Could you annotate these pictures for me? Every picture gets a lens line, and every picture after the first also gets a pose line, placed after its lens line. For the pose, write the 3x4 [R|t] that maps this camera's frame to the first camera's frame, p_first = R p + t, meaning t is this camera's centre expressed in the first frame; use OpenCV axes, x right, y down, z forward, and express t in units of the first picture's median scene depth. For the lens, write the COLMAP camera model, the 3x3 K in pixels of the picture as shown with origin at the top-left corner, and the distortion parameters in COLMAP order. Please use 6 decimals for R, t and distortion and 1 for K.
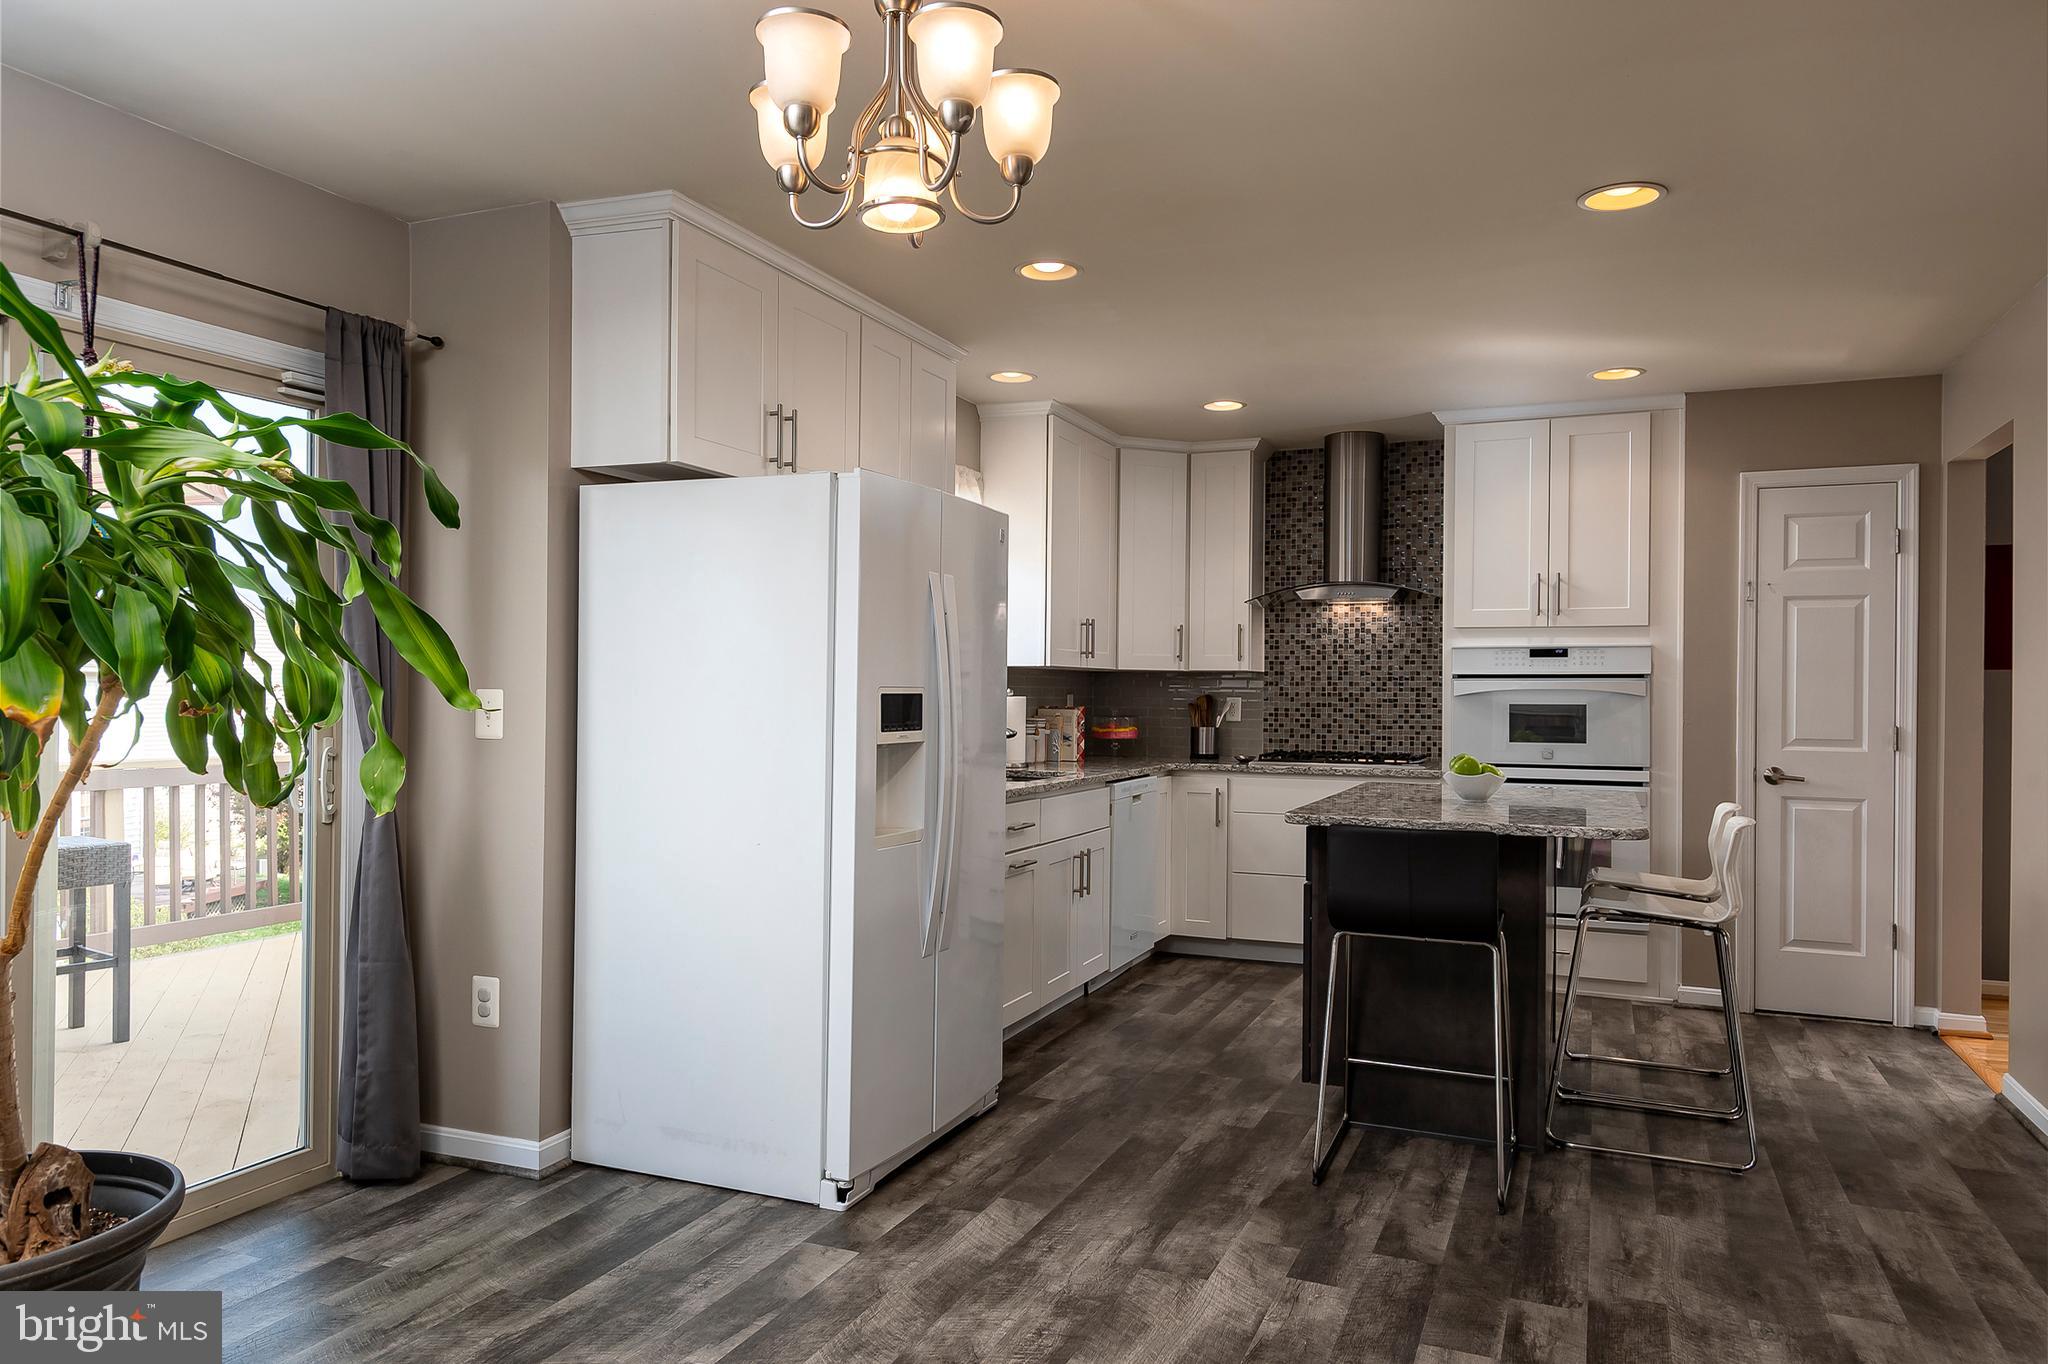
lens RADIAL K [[1366.9, 0, 1024.0], [0, 1366.9, 682.0], [0, 0, 1]] dist [0.034779, -0.003107]
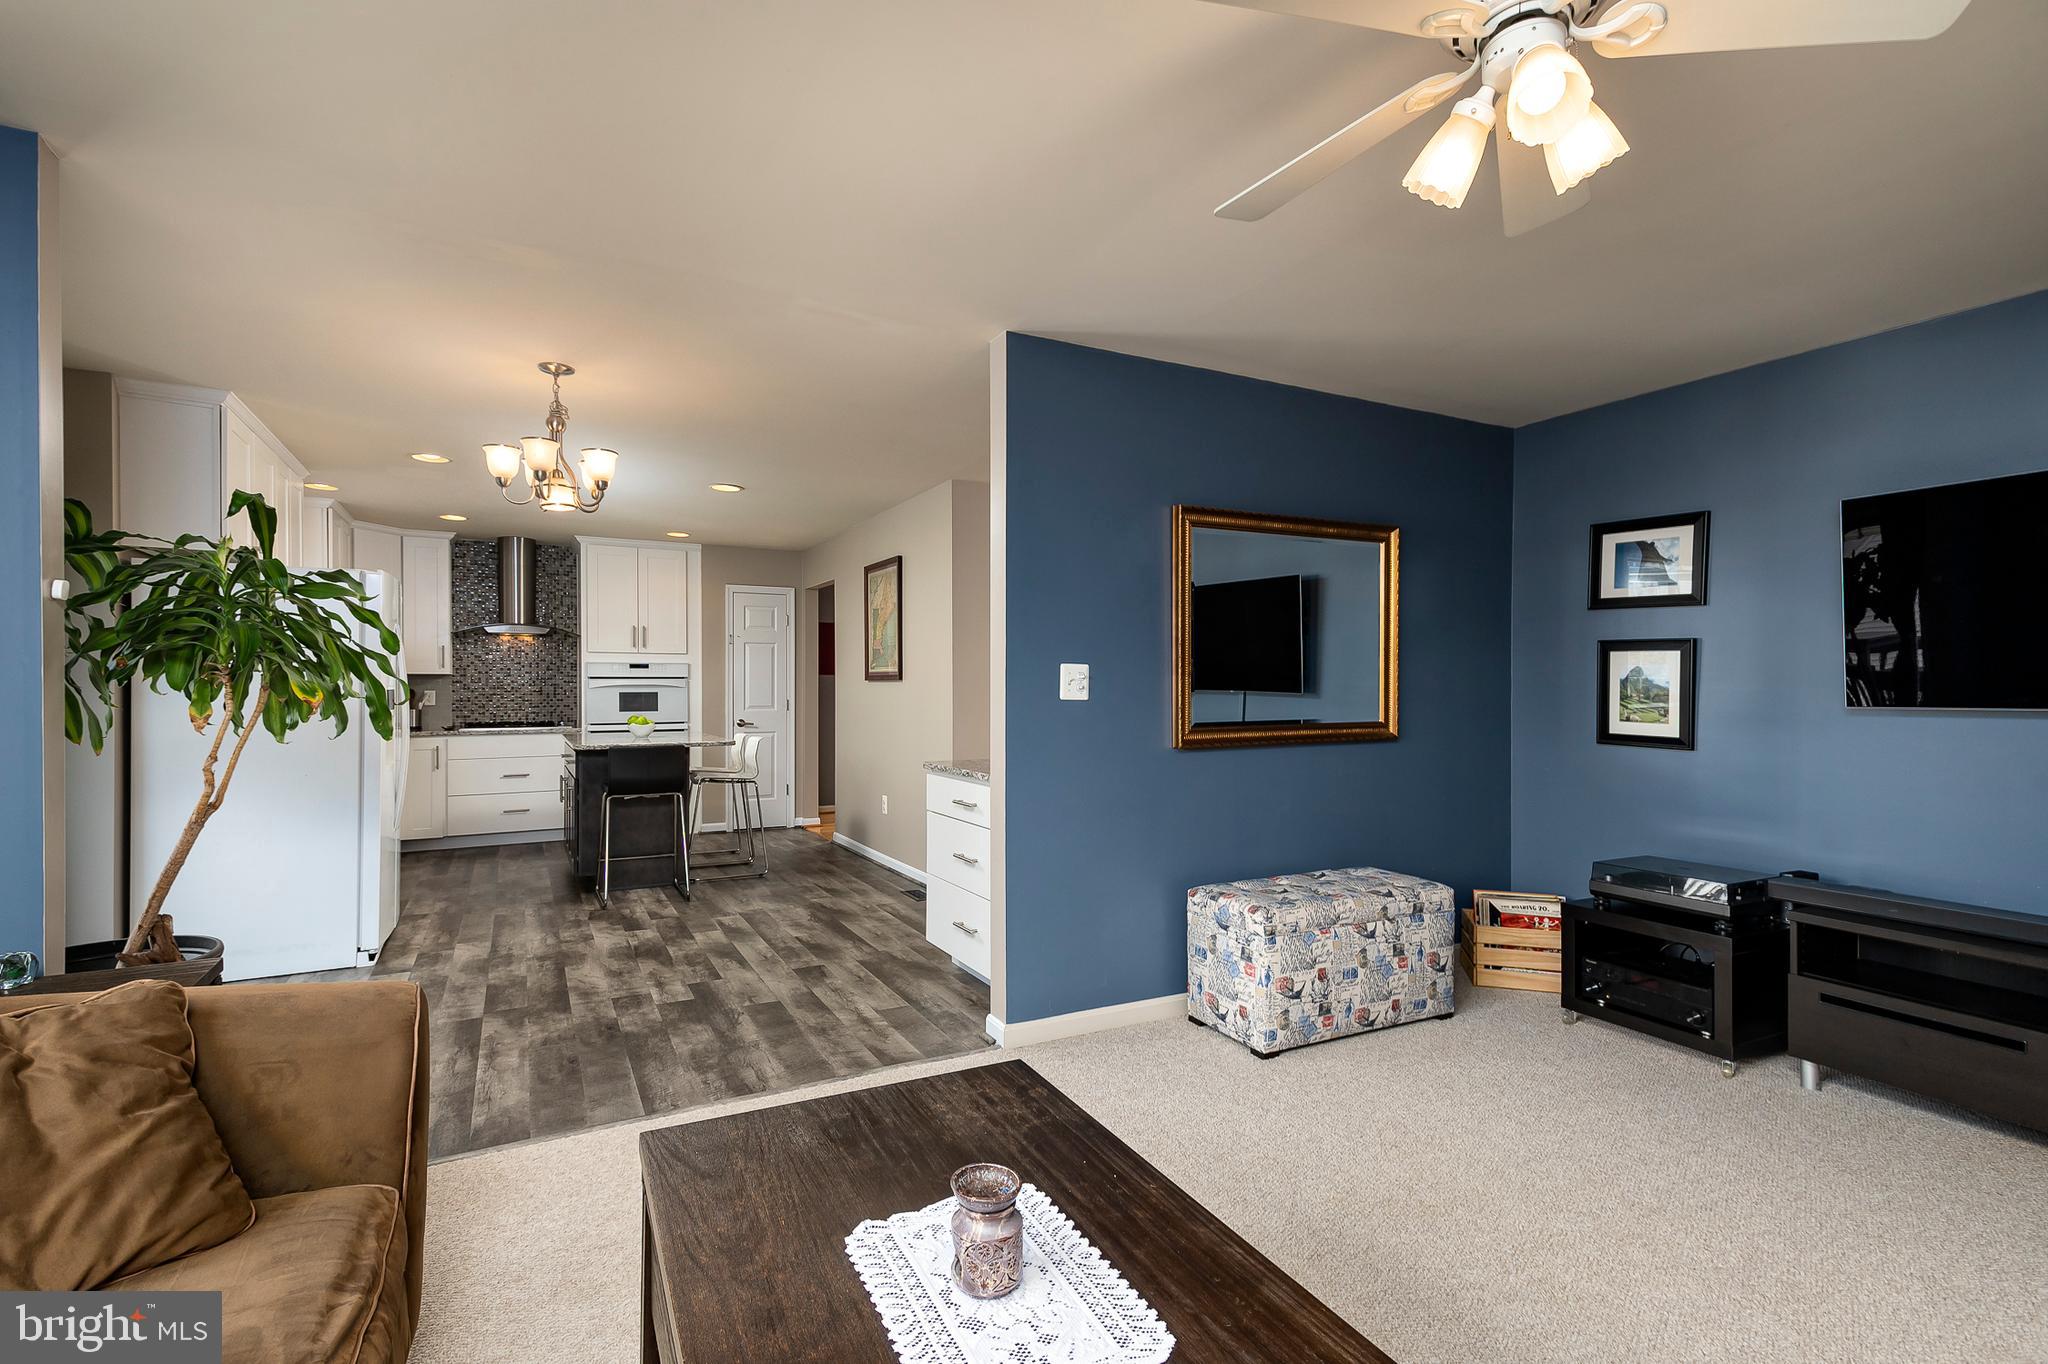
lens RADIAL K [[966.4, 0, 1017.5], [0, 966.4, 692.8], [0, 0, 1]] dist [0.027651, 0.000037]
pose [[0.641987, -0.015319, 0.766562, -0.302249], [0.000971, 0.999816, 0.019167, -0.007715], [-0.766715, -0.011561, 0.641884, -0.276376]]
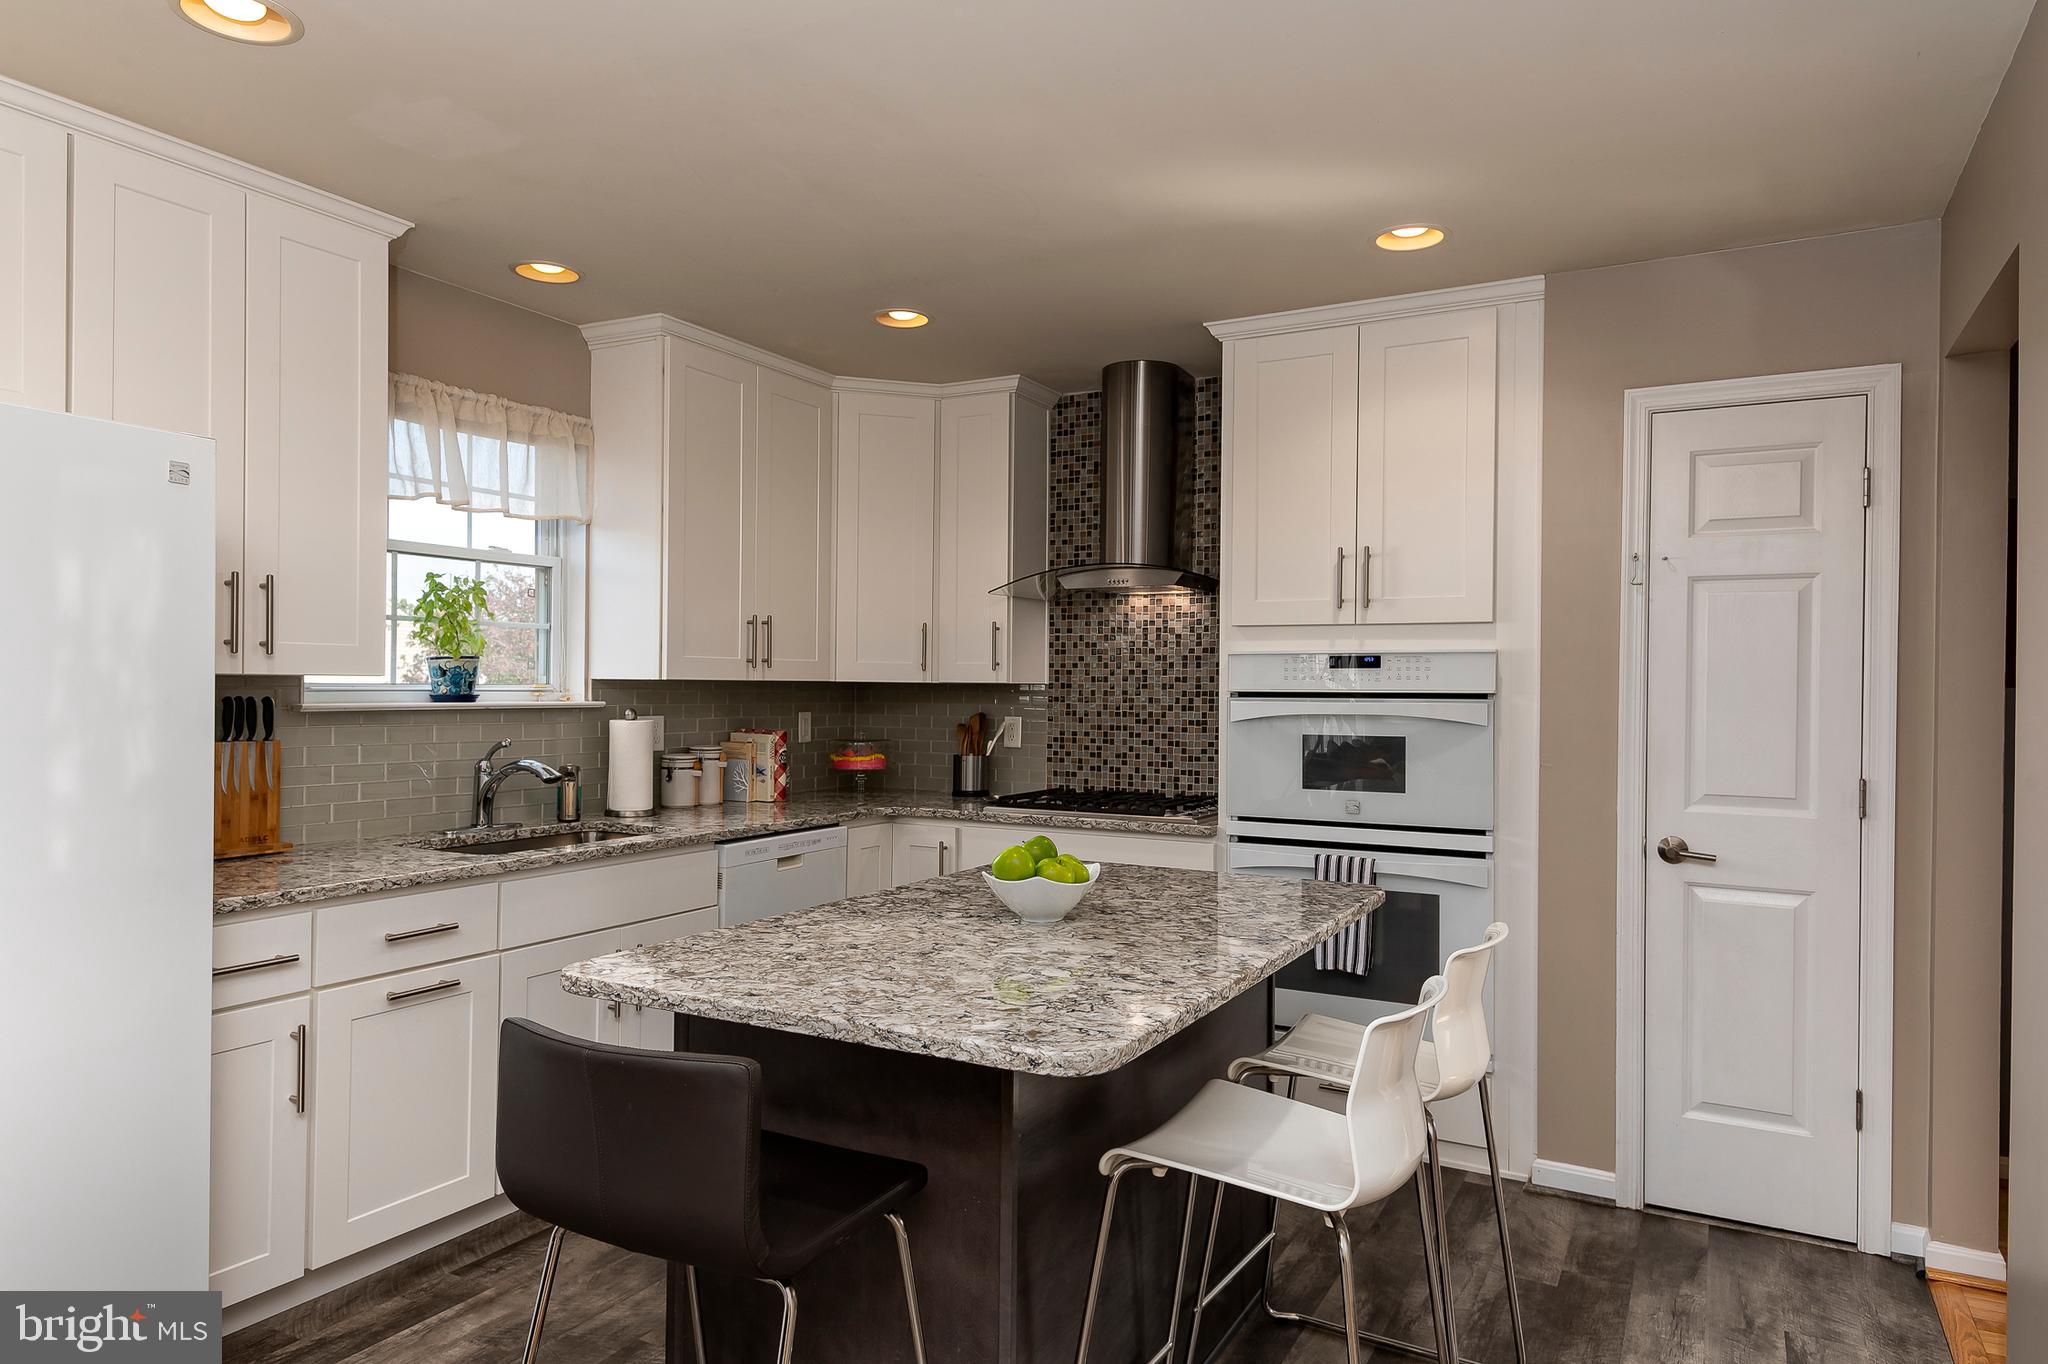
lens RADIAL K [[1286.5, 0, 1024.0], [0, 1286.5, 682.0], [0, 0, 1]] dist [0.037039, -0.000180]
pose [[0.994606, 0.001142, -0.103715, 0.254880], [-0.000767, 0.999993, 0.003660, -0.011869], [0.103719, -0.003560, 0.994600, 0.299849]]
